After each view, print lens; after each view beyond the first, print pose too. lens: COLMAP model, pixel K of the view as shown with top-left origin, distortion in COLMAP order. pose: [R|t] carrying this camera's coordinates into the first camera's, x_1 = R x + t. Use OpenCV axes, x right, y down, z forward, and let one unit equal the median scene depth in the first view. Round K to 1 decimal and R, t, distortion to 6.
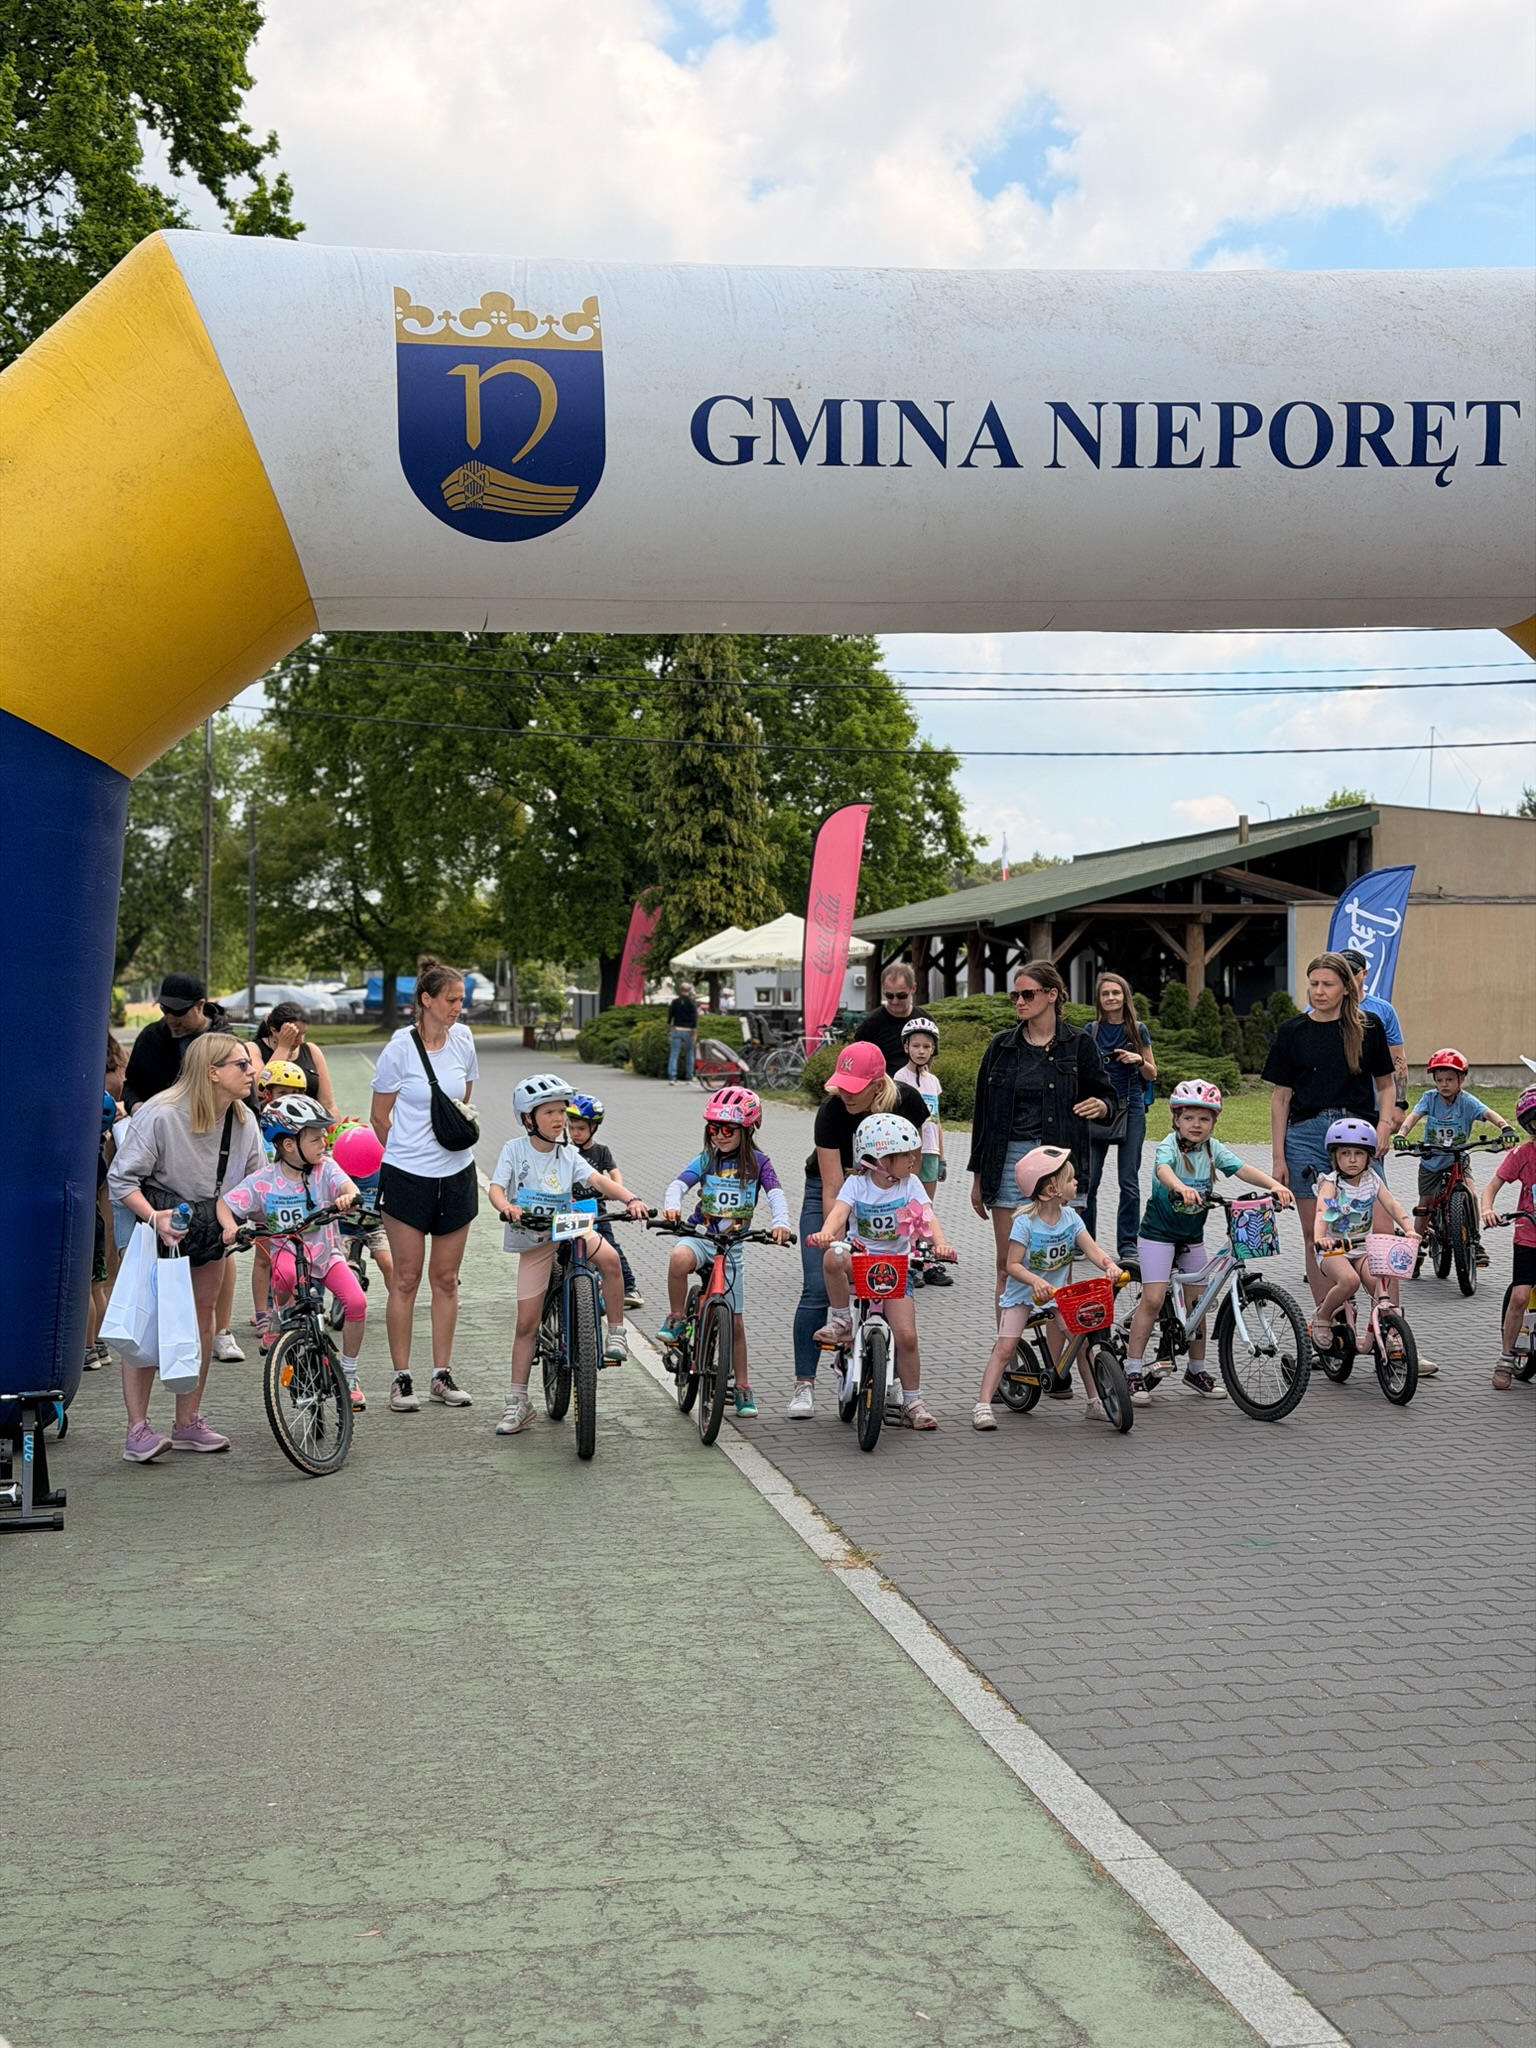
lens RADIAL K [[2868.1, 0, 821.6], [0, 2868.1, 1030.9], [0, 0, 1]] dist [0.208156, -0.058547]
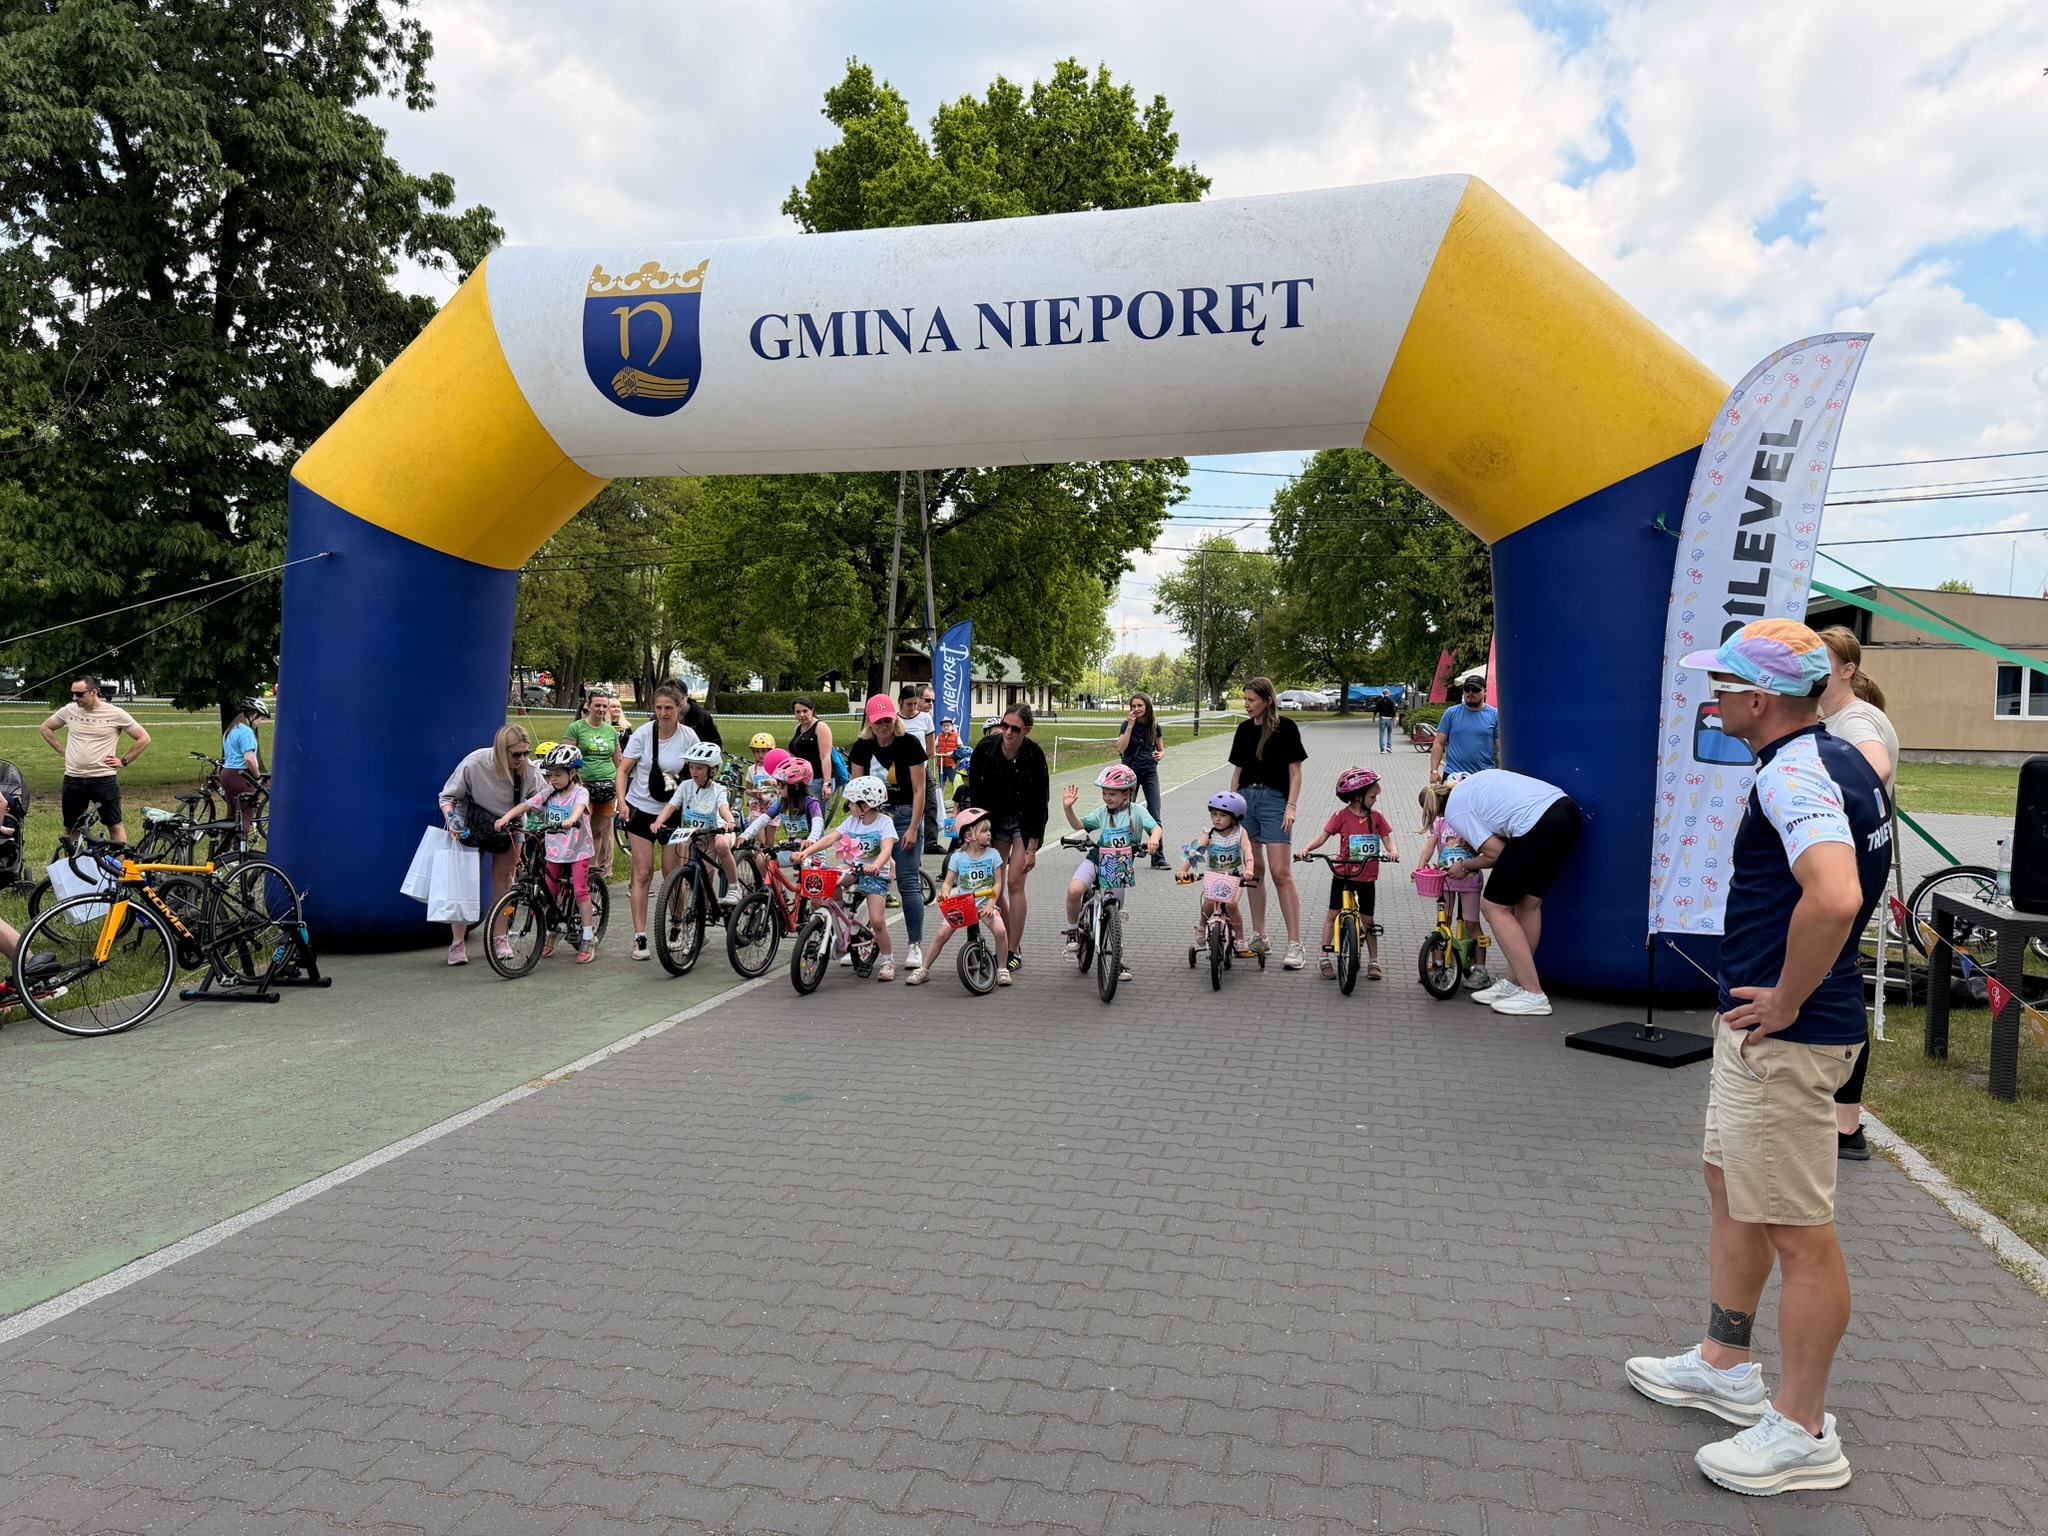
lens RADIAL K [[1453.4, 0, 1027.0], [0, 1453.4, 715.9], [0, 0, 1]] dist [0.136678, -0.002457]
pose [[0.920010, 0.024670, -0.391119, 0.392414], [-0.023712, 0.999692, 0.007279, -0.012837], [0.391178, 0.002577, 0.920311, 0.314405]]
